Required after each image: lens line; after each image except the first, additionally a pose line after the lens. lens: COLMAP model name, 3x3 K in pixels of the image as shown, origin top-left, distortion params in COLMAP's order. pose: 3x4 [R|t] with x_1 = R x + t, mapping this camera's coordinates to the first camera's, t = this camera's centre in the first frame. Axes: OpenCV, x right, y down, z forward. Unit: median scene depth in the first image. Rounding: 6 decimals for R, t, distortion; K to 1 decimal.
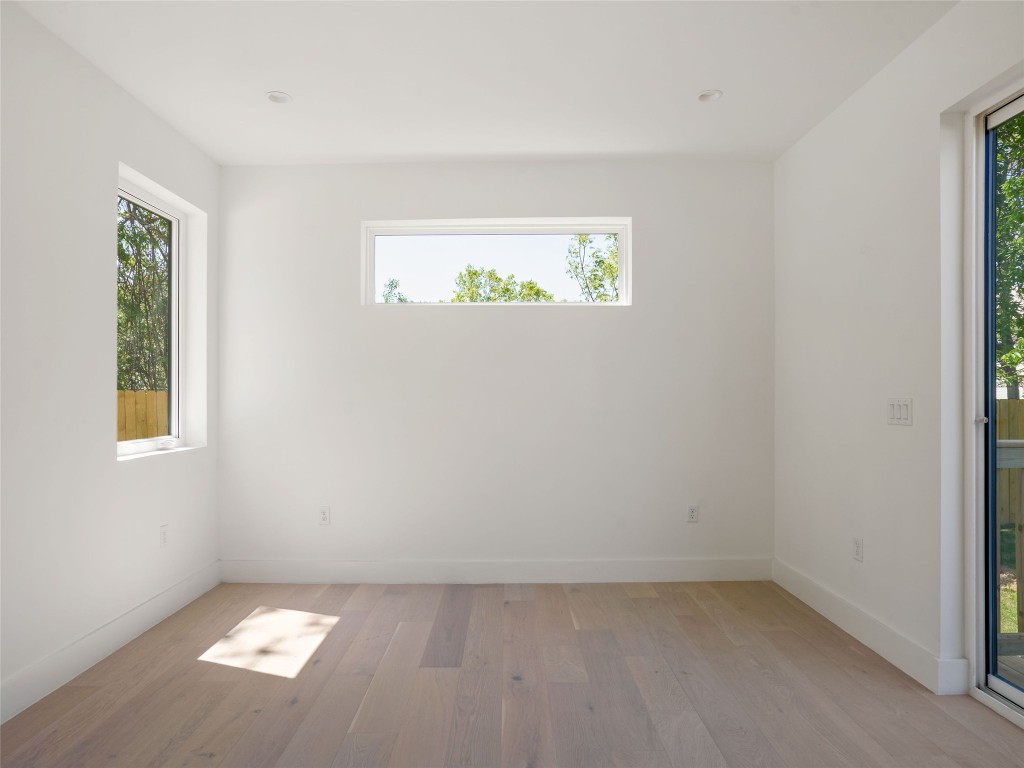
lens RADIAL K [[612.7, 0, 505.8], [0, 612.7, 396.2], [0, 0, 1]] dist [-0.039760, 0.028708]
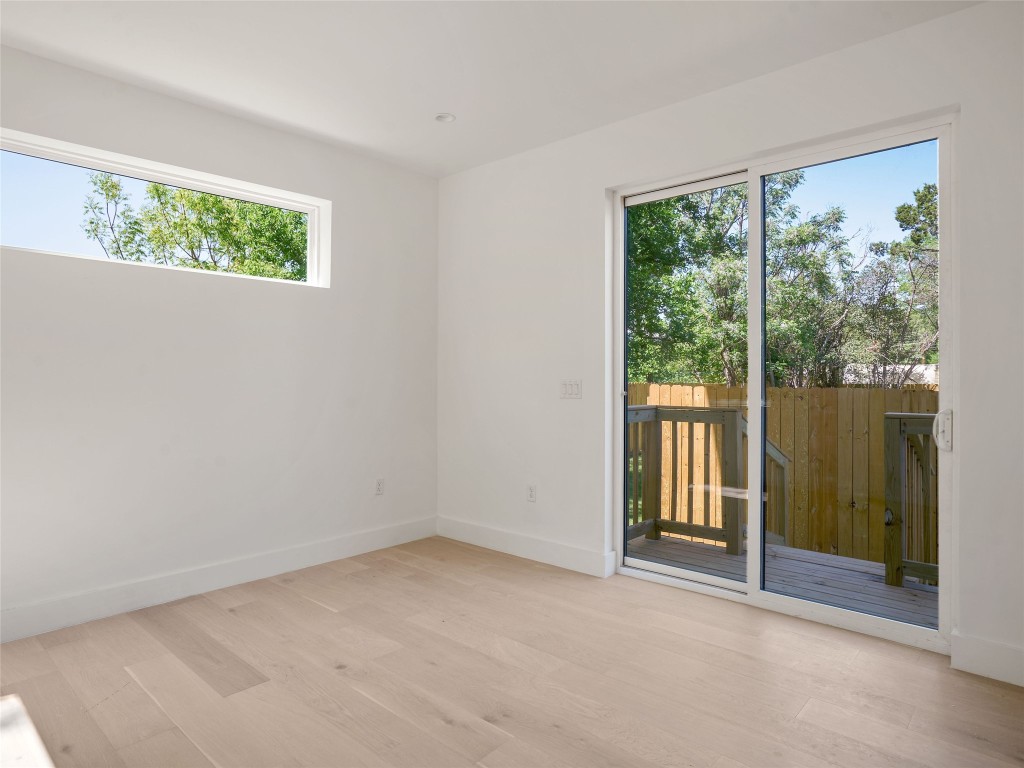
lens RADIAL K [[612.3, 0, 512.0], [0, 612.3, 384.0], [0, 0, 1]] dist [-0.053037, 0.032257]
pose [[0.669169, -0.002915, 0.743104, -0.444632], [-0.001007, 0.999988, 0.004829, 0.006397], [-0.743109, -0.003980, 0.669158, 0.132910]]
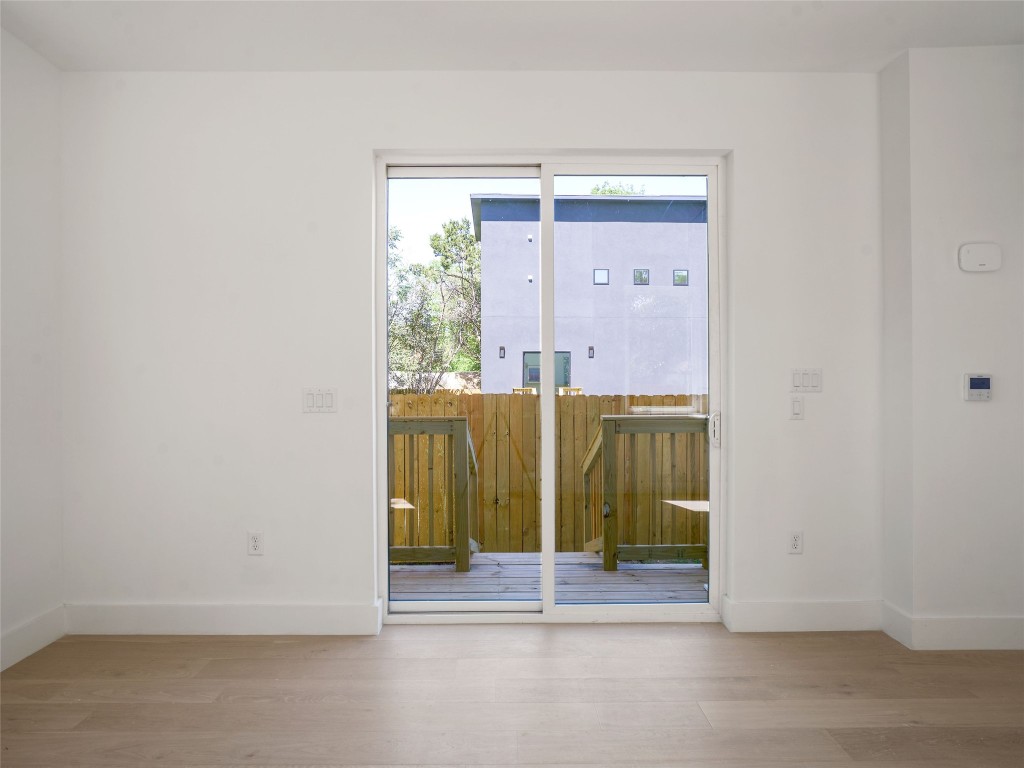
lens RADIAL K [[612.3, 0, 512.0], [0, 612.3, 384.0], [0, 0, 1]] dist [-0.053037, 0.032257]
pose [[-0.011111, 0.003735, 0.999931, -0.394491], [0.006827, 0.999970, -0.003659, 0.002871], [-0.999915, 0.006786, -0.011136, 0.596496]]
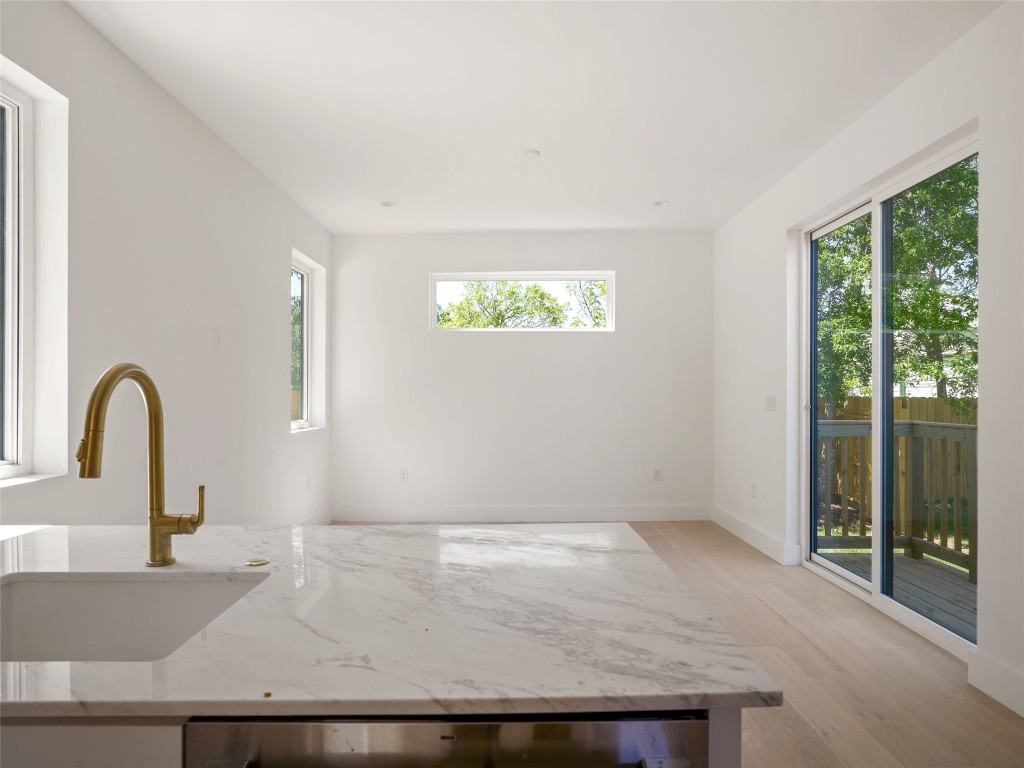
lens RADIAL K [[612.7, 0, 505.8], [0, 612.7, 396.2], [0, 0, 1]] dist [-0.039760, 0.028708]
pose [[0.999991, 0.001403, -0.003943, -0.063148], [-0.001393, 0.999996, 0.002518, 0.003786], [0.003946, -0.002512, 0.999989, -0.601095]]
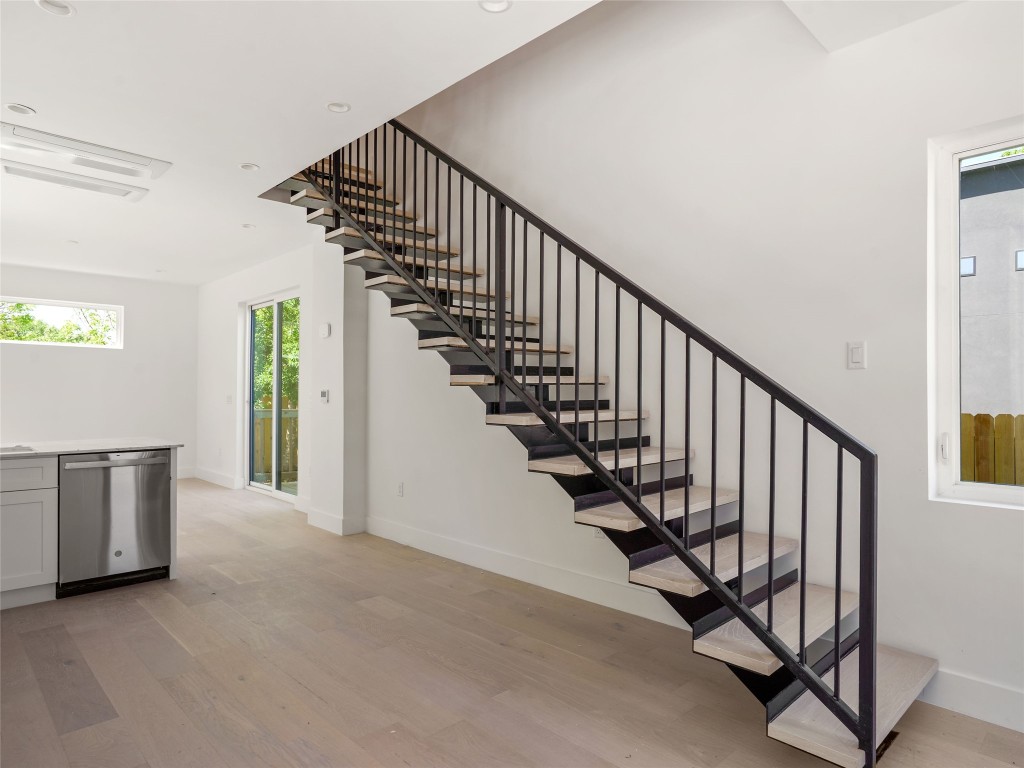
lens RADIAL K [[612.3, 0, 512.0], [0, 612.3, 384.0], [0, 0, 1]] dist [-0.053037, 0.032257]
pose [[0.712654, 0.017280, 0.701302, -0.368334], [-0.003171, 0.999766, -0.021412, 0.009928], [-0.701508, 0.013036, 0.712542, -1.779441]]
